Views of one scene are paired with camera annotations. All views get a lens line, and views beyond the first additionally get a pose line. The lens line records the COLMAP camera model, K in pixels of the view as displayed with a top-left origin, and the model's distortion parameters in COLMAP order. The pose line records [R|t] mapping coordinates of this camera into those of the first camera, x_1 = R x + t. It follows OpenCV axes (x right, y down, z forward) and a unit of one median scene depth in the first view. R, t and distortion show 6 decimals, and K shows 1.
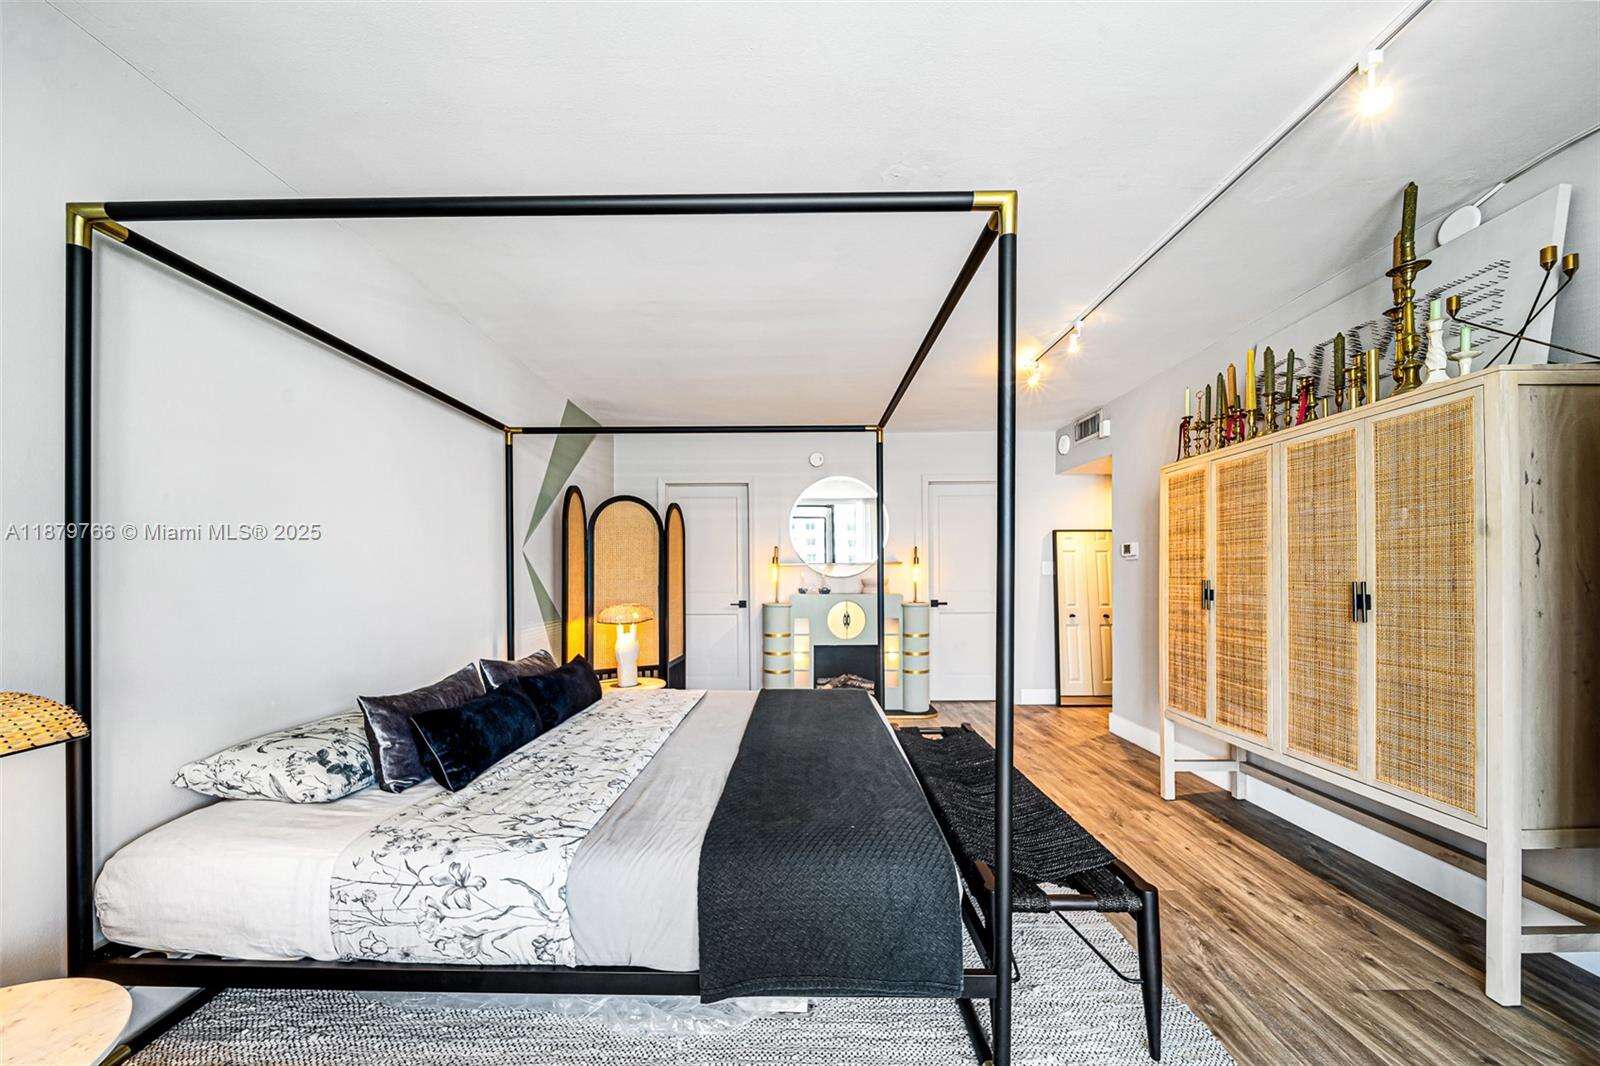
lens RADIAL K [[570.8, 0, 796.3], [0, 570.8, 575.7], [0, 0, 1]] dist [-0.000795, -0.001810]
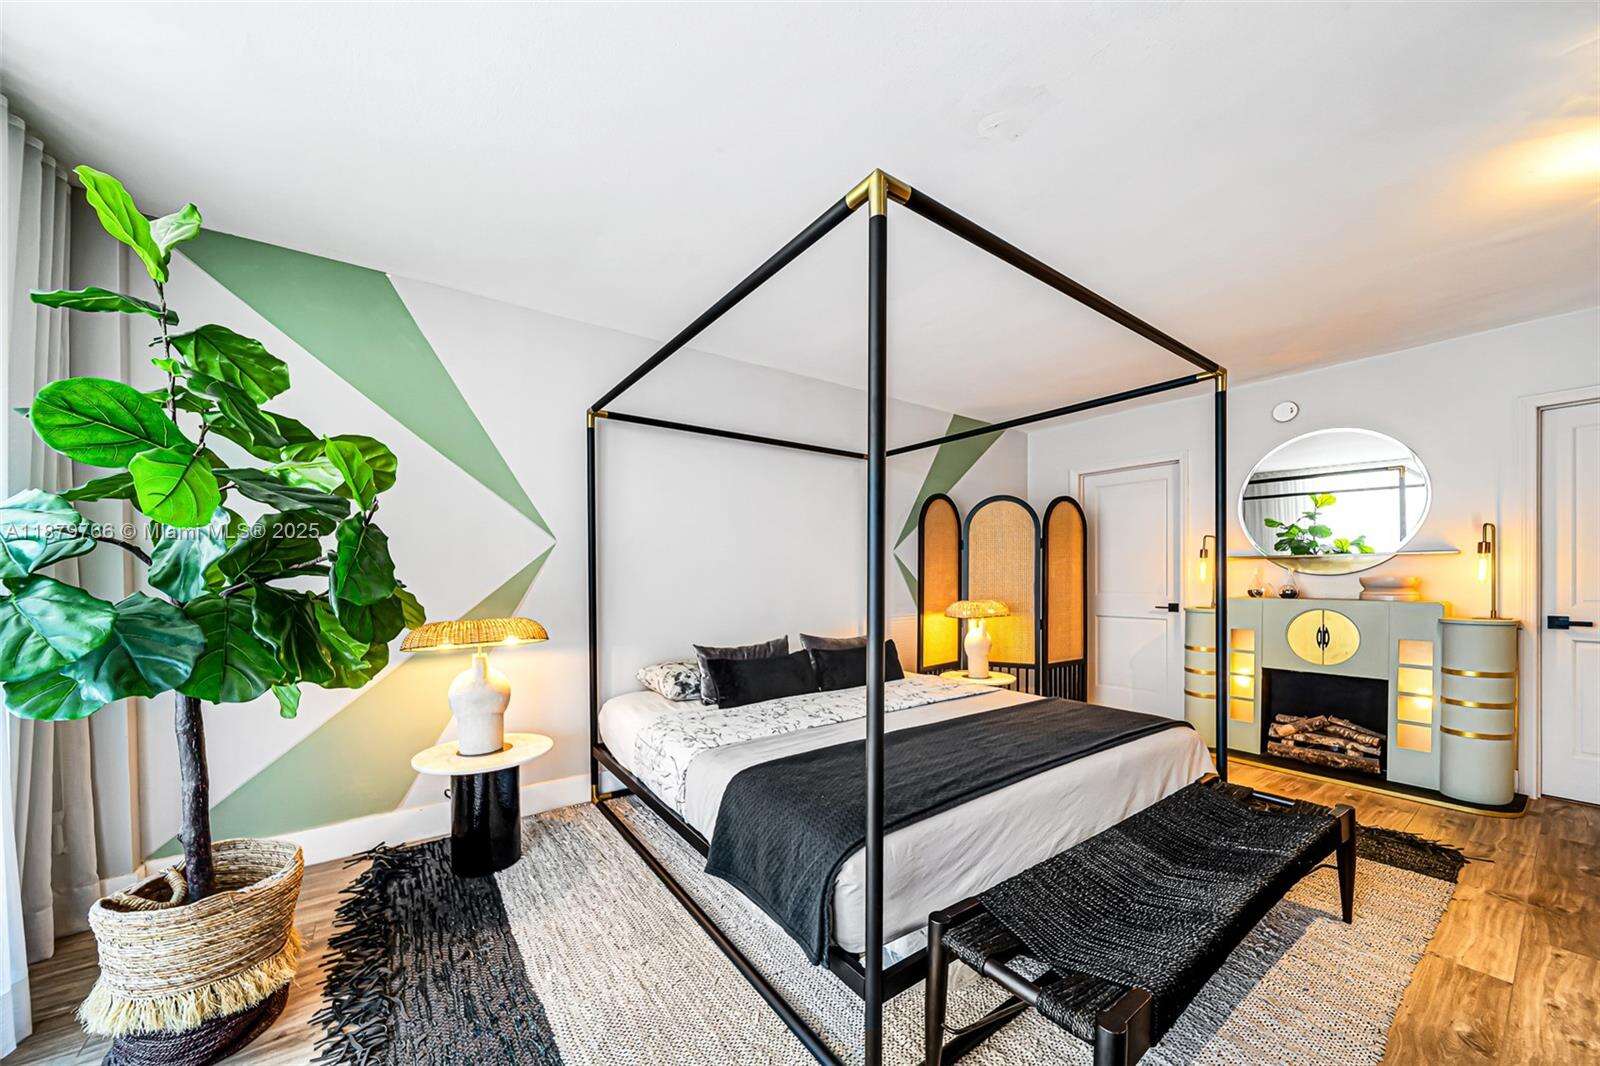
lens RADIAL K [[570.8, 0, 796.3], [0, 570.8, 575.7], [0, 0, 1]] dist [-0.000795, -0.001810]
pose [[0.591834, 0.002968, -0.806054, 0.559420], [0.001029, 0.999990, 0.004438, -0.001011], [0.806059, -0.003457, 0.591825, 0.167734]]
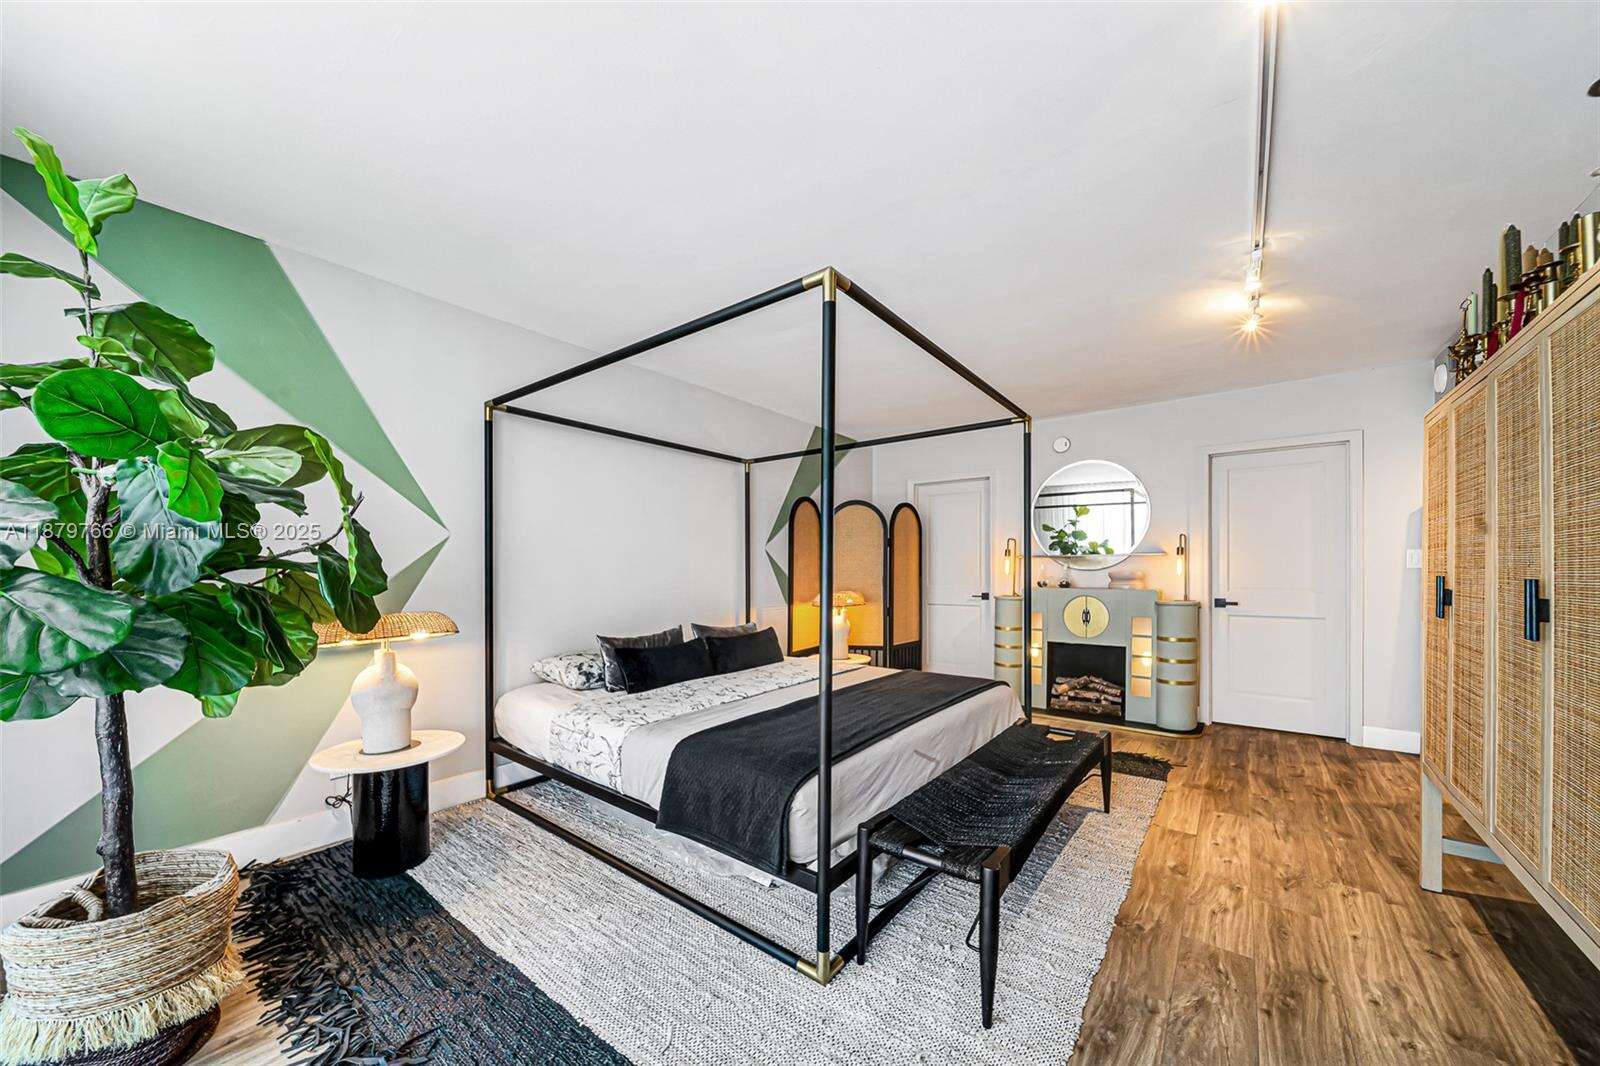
lens RADIAL K [[572.2, 0, 794.9], [0, 572.2, 566.8], [0, 0, 1]] dist [-0.000433, -0.002137]
pose [[0.796074, 0.001490, -0.605197, 0.571110], [-0.002608, 0.999996, -0.000968, -0.001700], [0.605193, 0.002349, 0.796075, -0.035514]]
